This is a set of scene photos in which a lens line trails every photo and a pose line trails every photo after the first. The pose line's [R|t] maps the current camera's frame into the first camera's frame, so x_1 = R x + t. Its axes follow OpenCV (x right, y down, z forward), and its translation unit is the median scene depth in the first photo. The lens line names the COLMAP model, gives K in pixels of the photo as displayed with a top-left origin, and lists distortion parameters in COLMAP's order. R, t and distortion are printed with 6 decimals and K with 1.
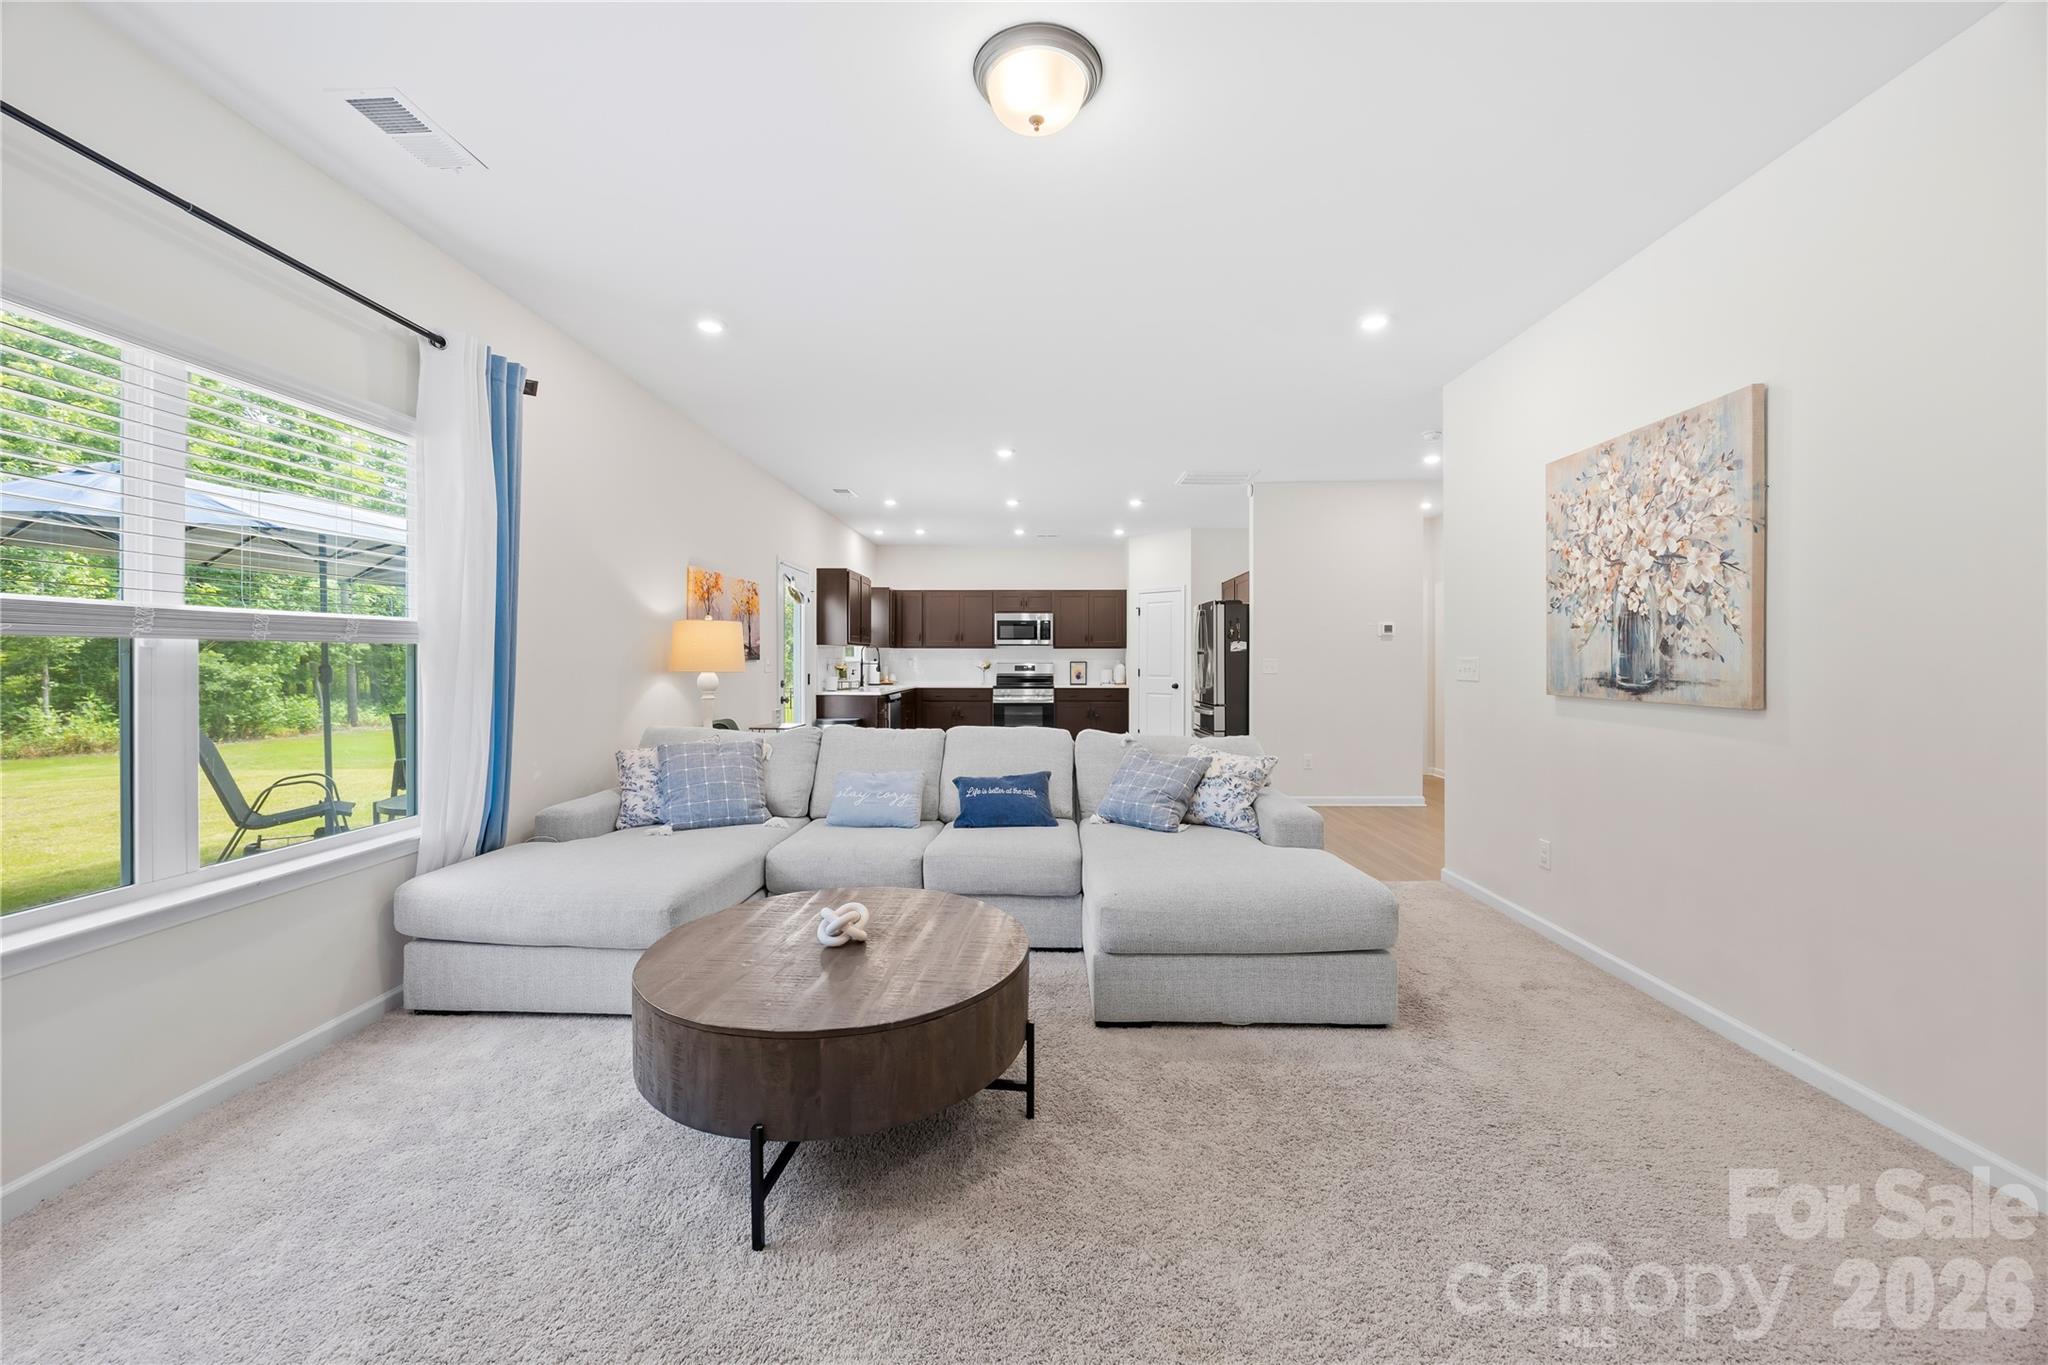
lens RADIAL K [[781.7, 0, 1028.8], [0, 781.7, 662.5], [0, 0, 1]] dist [-0.006144, 0.000356]
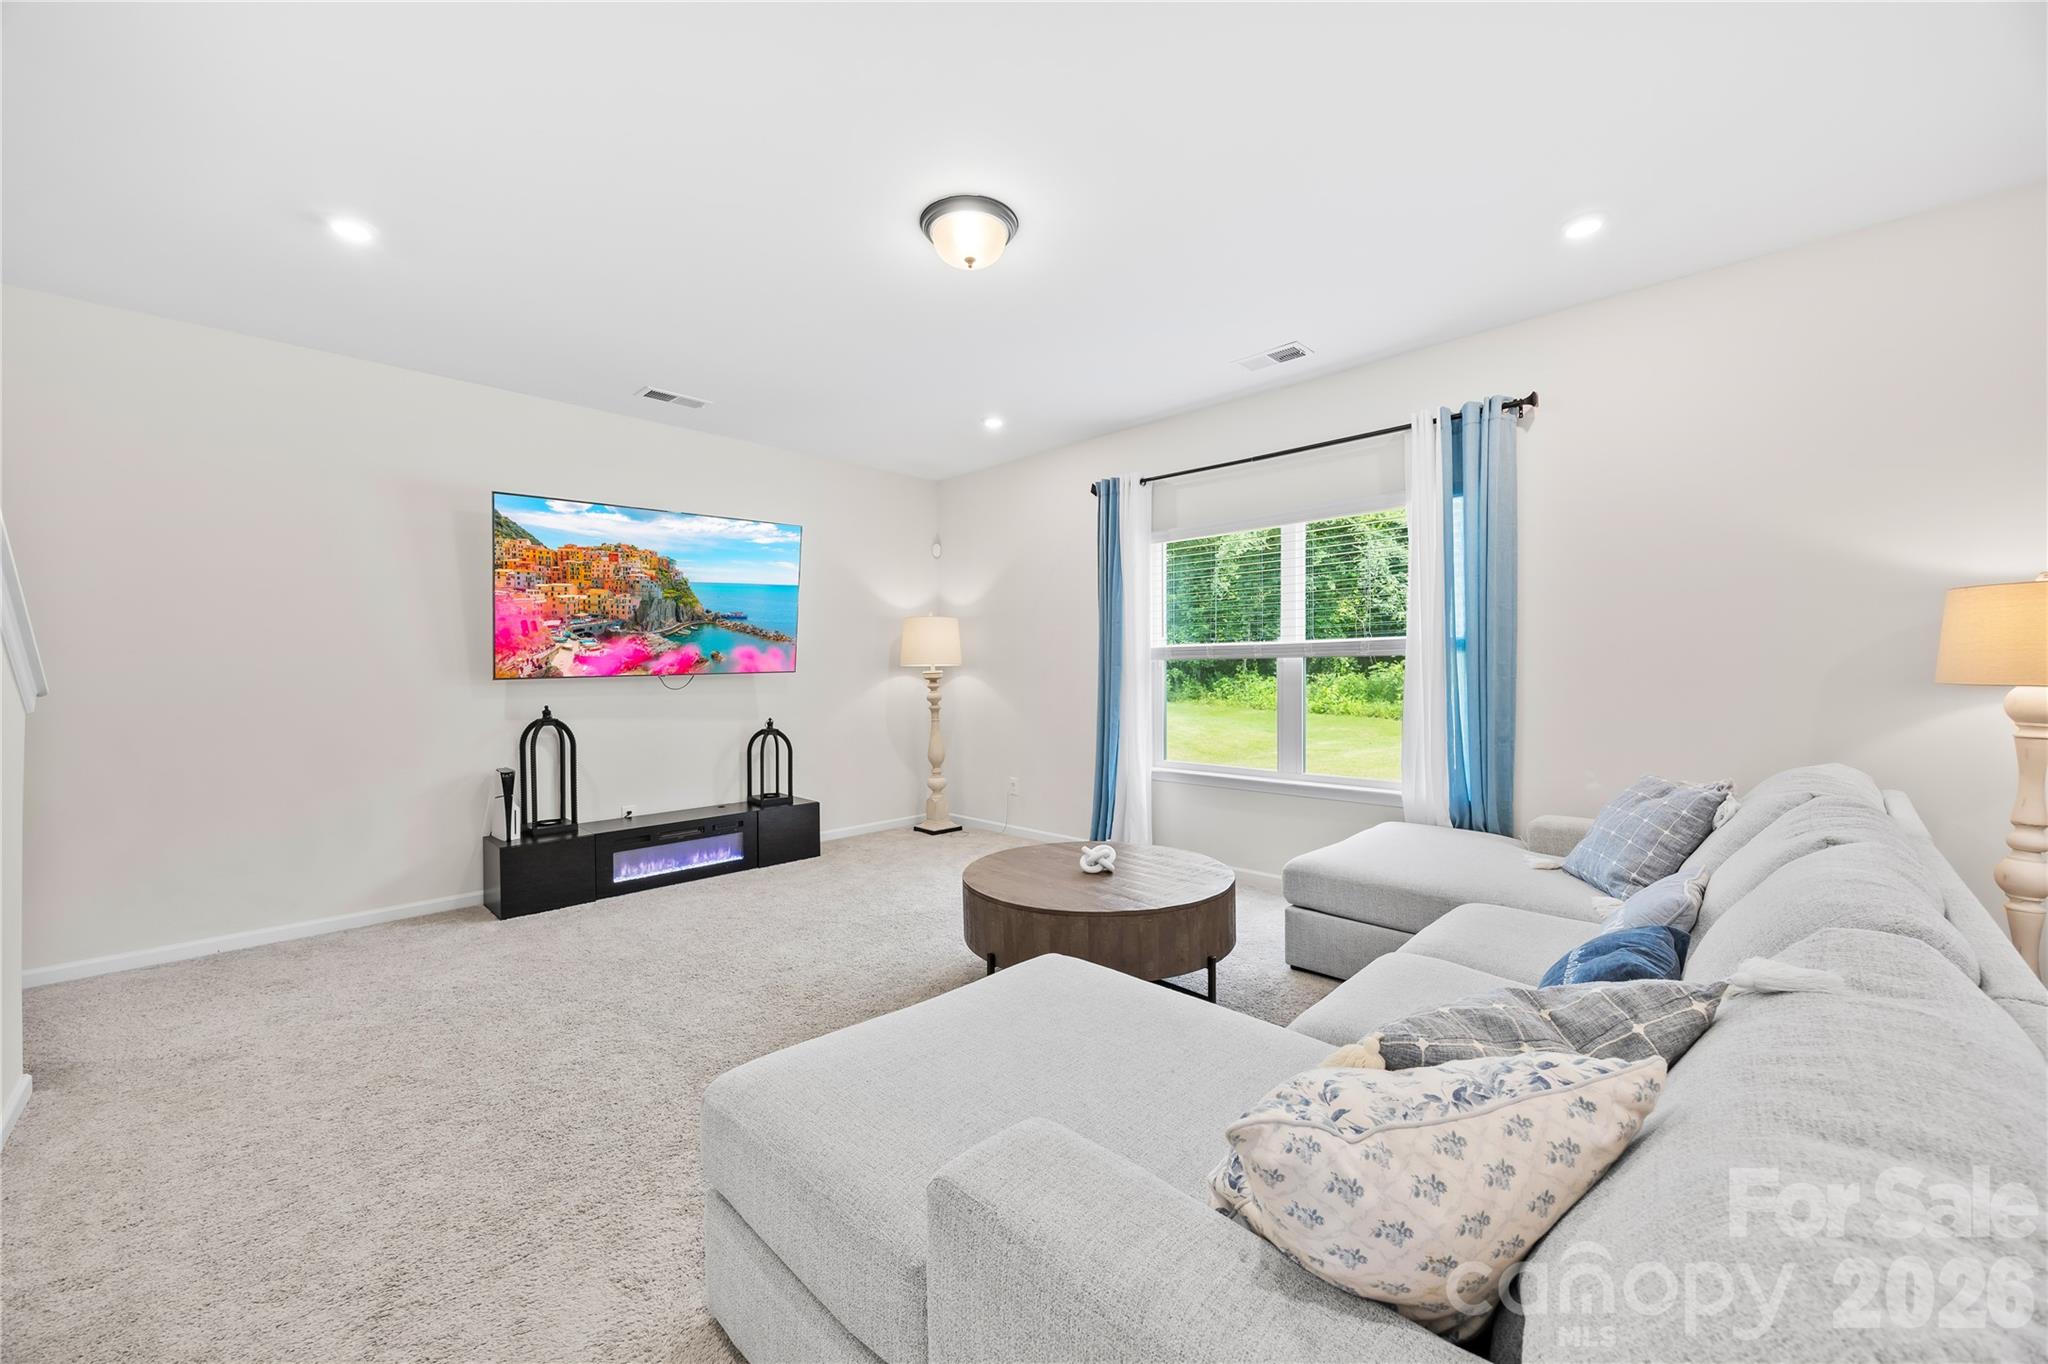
lens RADIAL K [[787.7, 0, 1011.4], [0, 787.7, 676.3], [0, 0, 1]] dist [-0.000622, -0.000053]
pose [[-0.698386, 0.009333, -0.715660, 0.648235], [0.004259, 0.999951, 0.008884, -0.002877], [0.715709, 0.003157, -0.698392, 1.392522]]
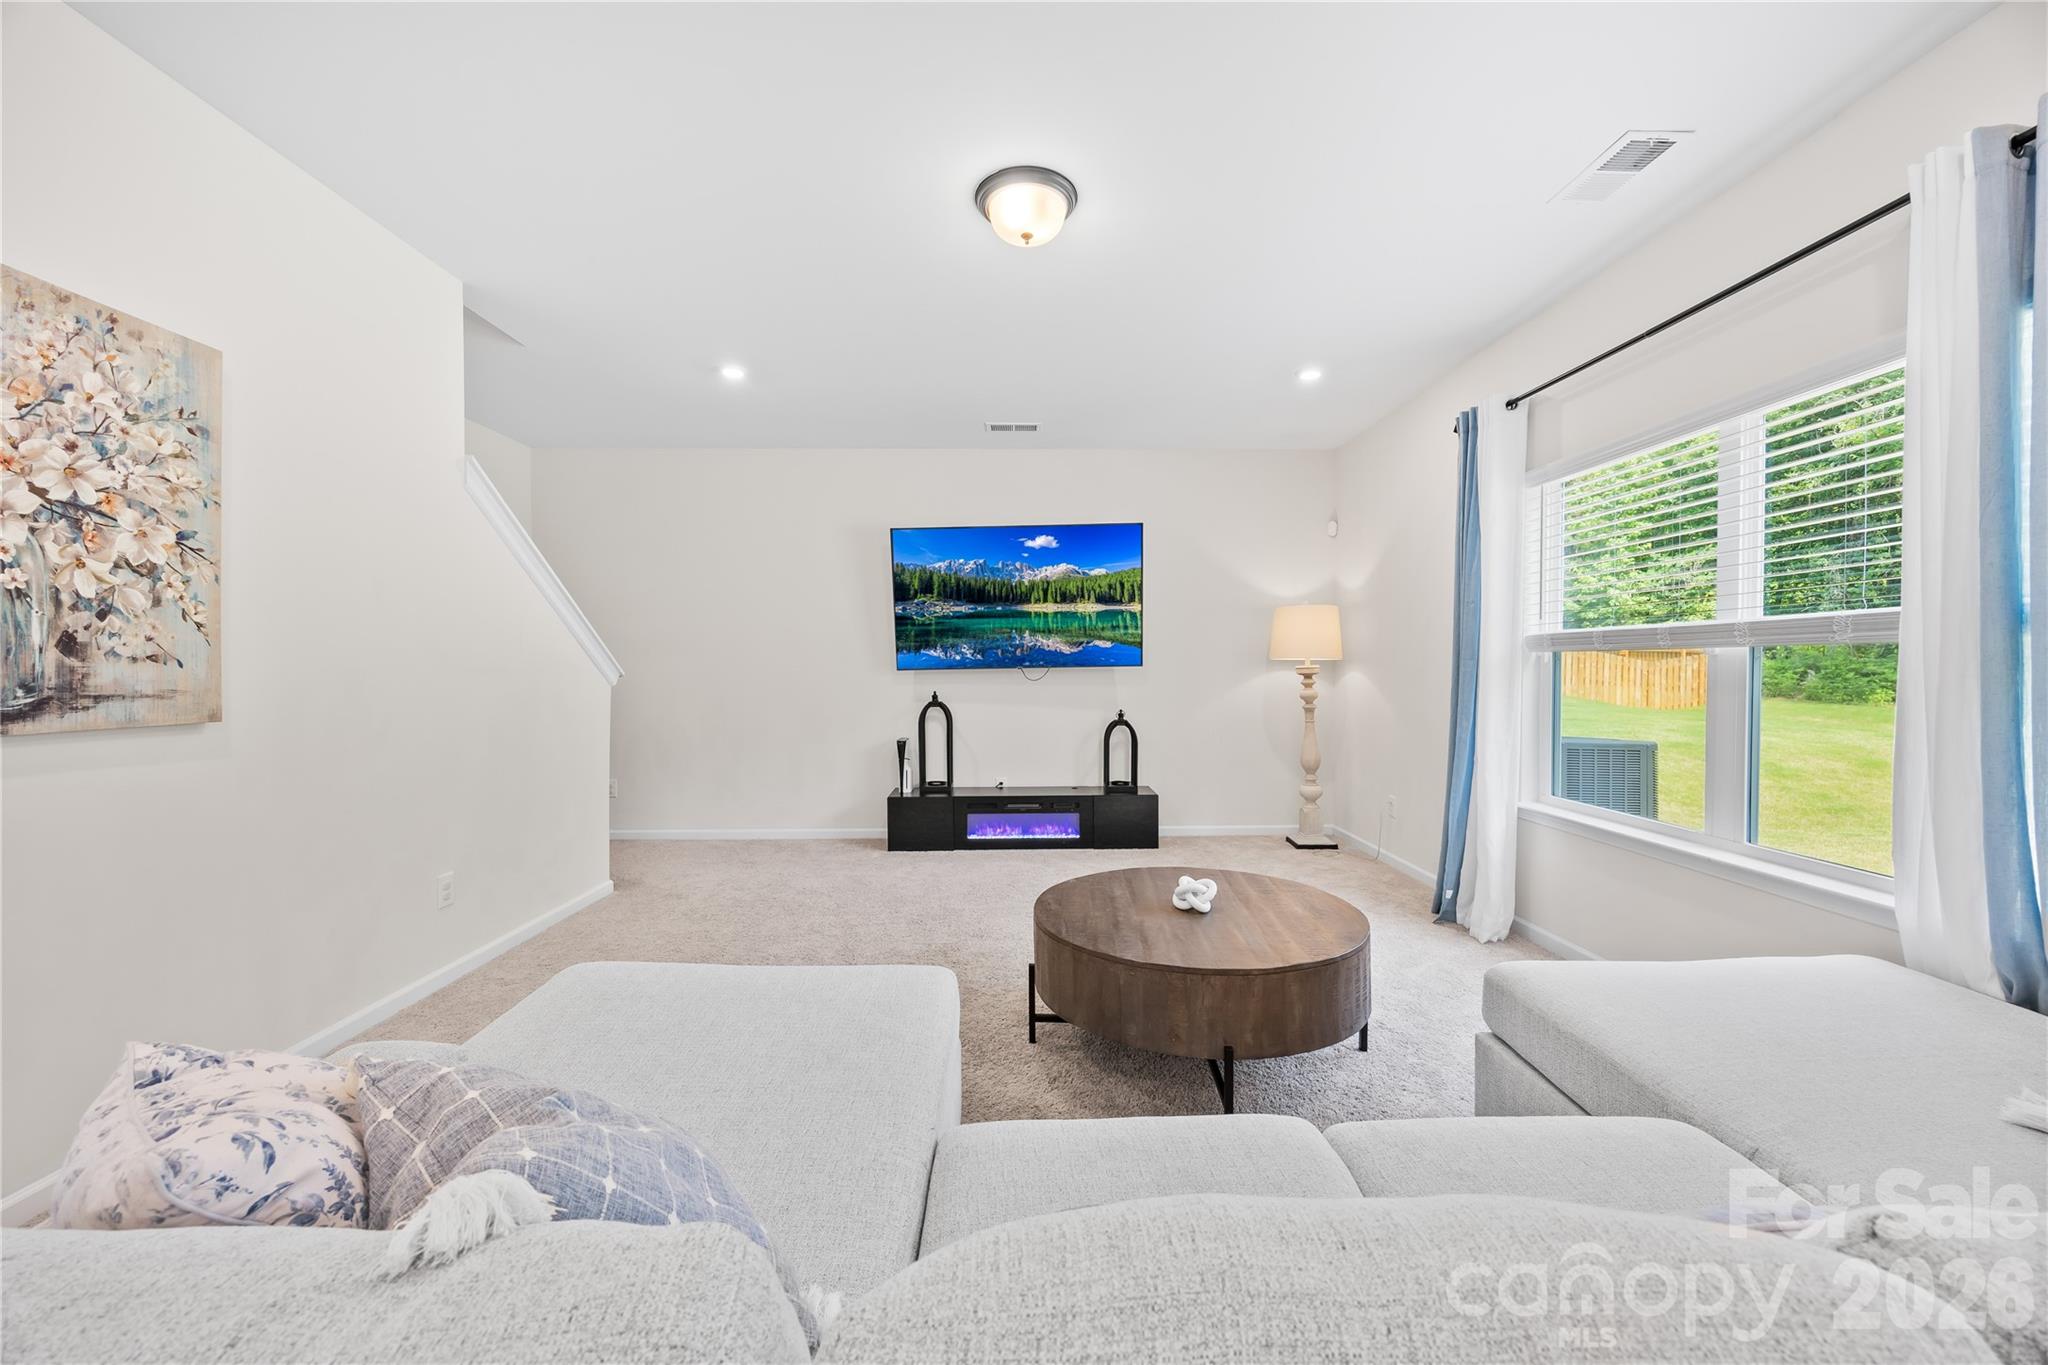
lens RADIAL K [[770.6, 0, 1023.4], [0, 770.6, 675.5], [0, 0, 1]] dist [-0.002306, -0.000010]
pose [[-0.999329, 0.000874, -0.036610, 0.046346], [0.000323, 0.999887, 0.015047, -0.003484], [0.036619, 0.015025, -0.999216, 1.578538]]
